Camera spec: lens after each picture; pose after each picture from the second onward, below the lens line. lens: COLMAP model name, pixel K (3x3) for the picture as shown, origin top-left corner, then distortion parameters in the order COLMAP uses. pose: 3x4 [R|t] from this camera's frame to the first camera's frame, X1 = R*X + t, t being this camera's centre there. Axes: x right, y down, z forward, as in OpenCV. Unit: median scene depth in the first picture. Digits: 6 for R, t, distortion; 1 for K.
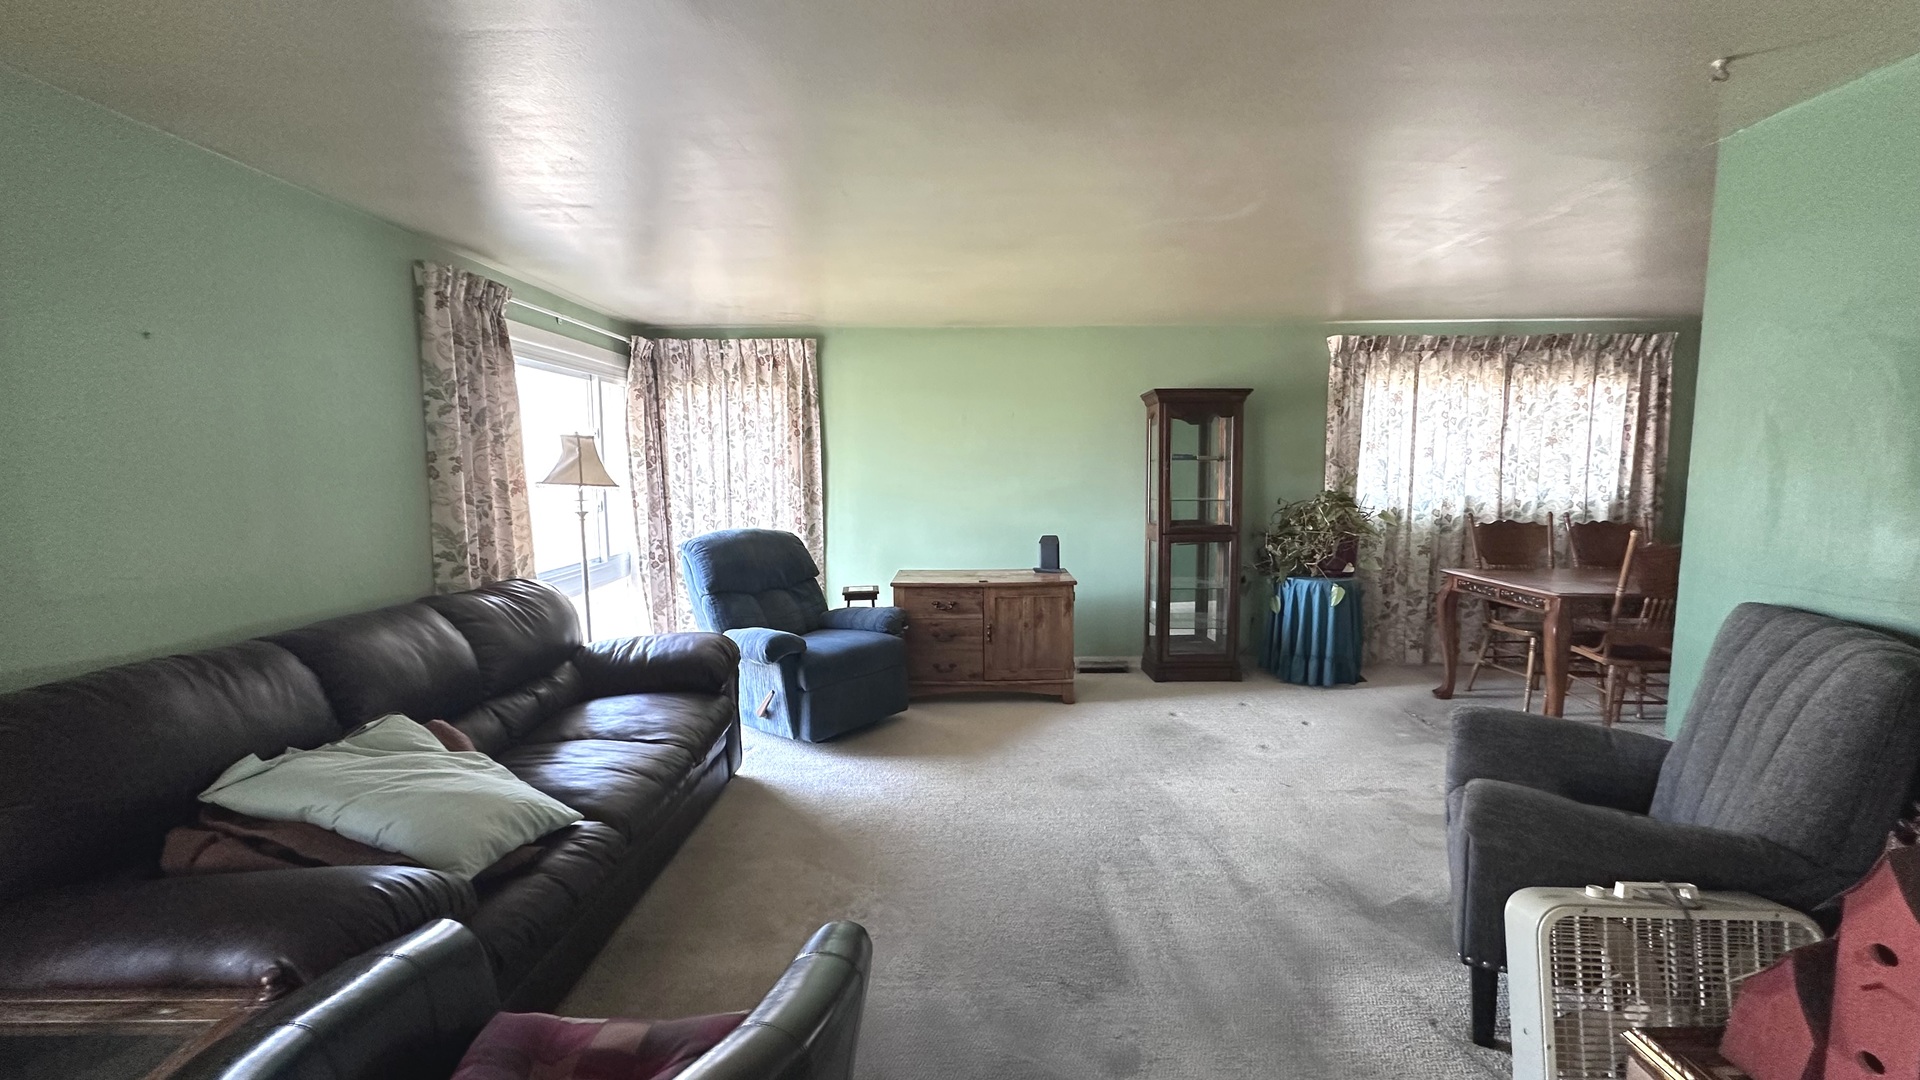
lens RADIAL K [[773.3, 0, 958.5], [0, 773.3, 541.3], [0, 0, 1]] dist [0.000328, 0.000021]
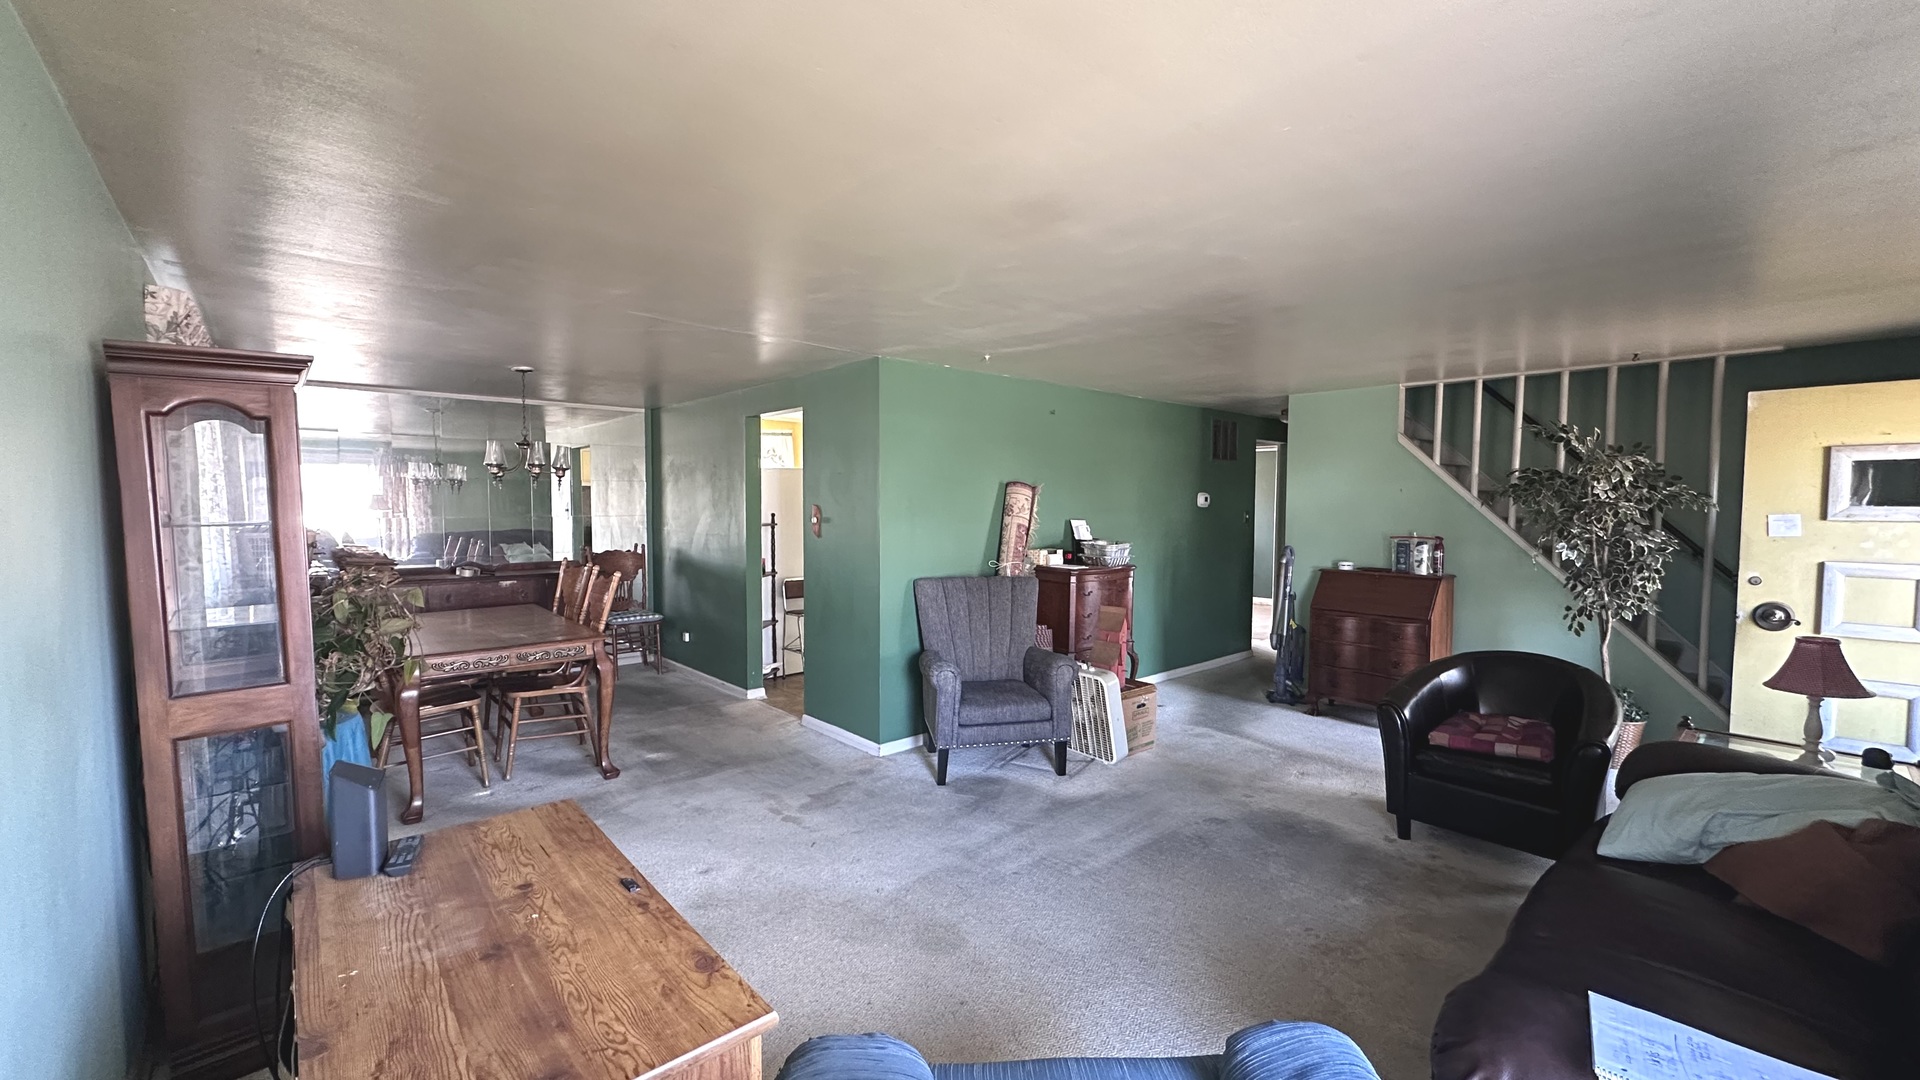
lens RADIAL K [[773.3, 0, 952.0], [0, 773.3, 543.1], [0, 0, 1]] dist [0.000328, 0.000021]
pose [[-0.671663, -0.037231, 0.739921, -0.517191], [0.080874, 0.989083, 0.123182, -0.218424], [-0.736430, 0.142577, -0.661319, 1.827811]]
